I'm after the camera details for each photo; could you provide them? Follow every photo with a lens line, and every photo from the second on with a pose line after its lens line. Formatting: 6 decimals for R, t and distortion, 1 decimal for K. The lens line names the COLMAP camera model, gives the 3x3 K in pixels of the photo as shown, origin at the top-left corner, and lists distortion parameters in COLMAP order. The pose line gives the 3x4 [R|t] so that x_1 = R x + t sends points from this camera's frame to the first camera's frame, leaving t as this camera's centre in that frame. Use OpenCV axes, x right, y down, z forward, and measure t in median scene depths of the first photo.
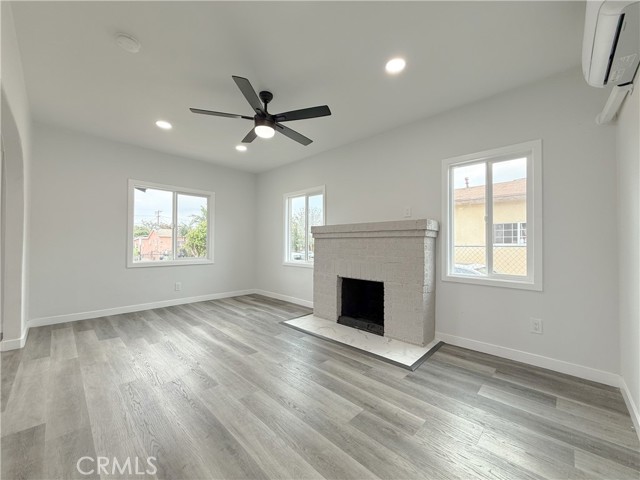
lens RADIAL K [[255.3, 0, 318.8], [0, 255.3, 242.4], [0, 0, 1]] dist [0.001998, -0.000120]
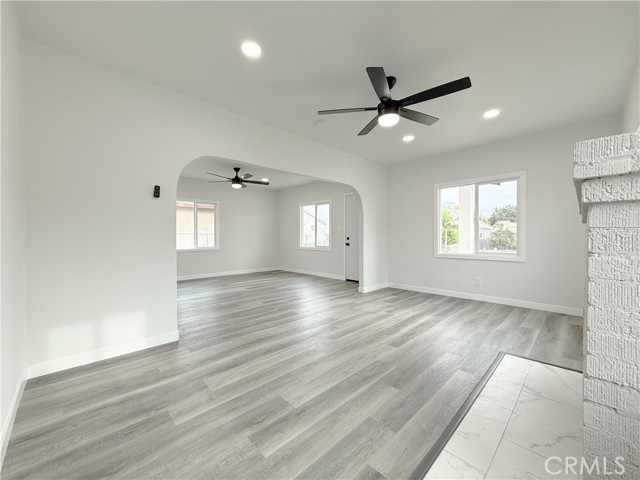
lens RADIAL K [[255.3, 0, 318.9], [0, 255.3, 241.8], [0, 0, 1]] dist [0.001998, -0.000120]
pose [[-0.029652, 0.009742, -0.999513, 0.600320], [0.009043, 0.999914, 0.009478, 0.010799], [0.999519, -0.008758, -0.029738, 0.597410]]
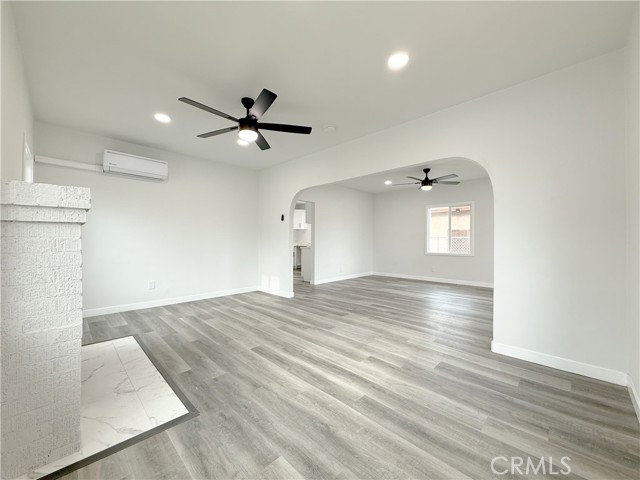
lens RADIAL K [[255.3, 0, 318.7], [0, 255.3, 242.3], [0, 0, 1]] dist [0.001998, -0.000120]
pose [[-0.999864, -0.014070, 0.008557, -0.411401], [-0.014075, 0.999901, -0.000431, 0.005884], [-0.008550, -0.000551, -0.999963, 1.621717]]
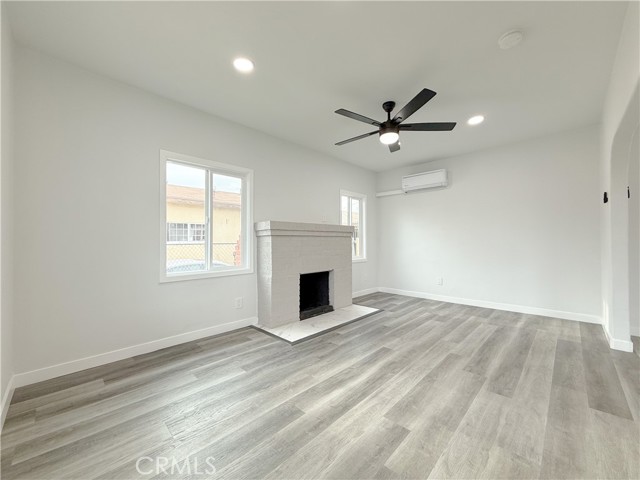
lens RADIAL K [[255.3, 0, 319.2], [0, 255.3, 244.5], [0, 0, 1]] dist [0.001998, -0.000120]
pose [[0.001399, -0.016966, 0.999855, -1.020871], [0.000102, 0.999856, 0.016966, -0.000767], [-0.999999, 0.000078, 0.001400, 1.021030]]
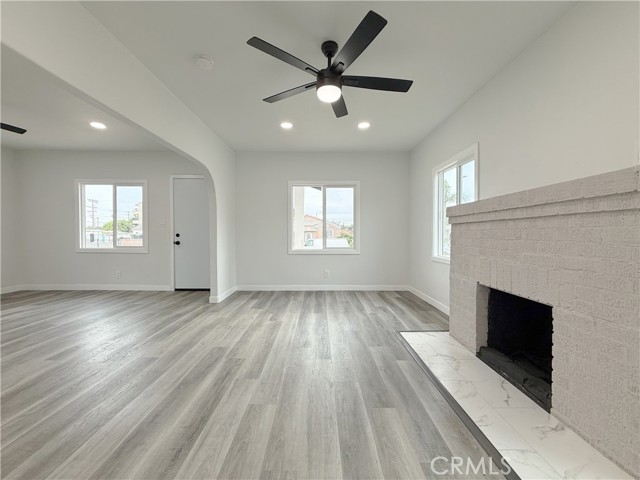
lens RADIAL K [[255.3, 0, 319.1], [0, 255.3, 241.2], [0, 0, 1]] dist [0.001998, -0.000120]
pose [[0.698321, 0.011643, -0.715690, 0.277059], [0.008687, 0.999656, 0.024739, 0.011145], [0.715732, -0.023493, 0.697980, 0.313093]]
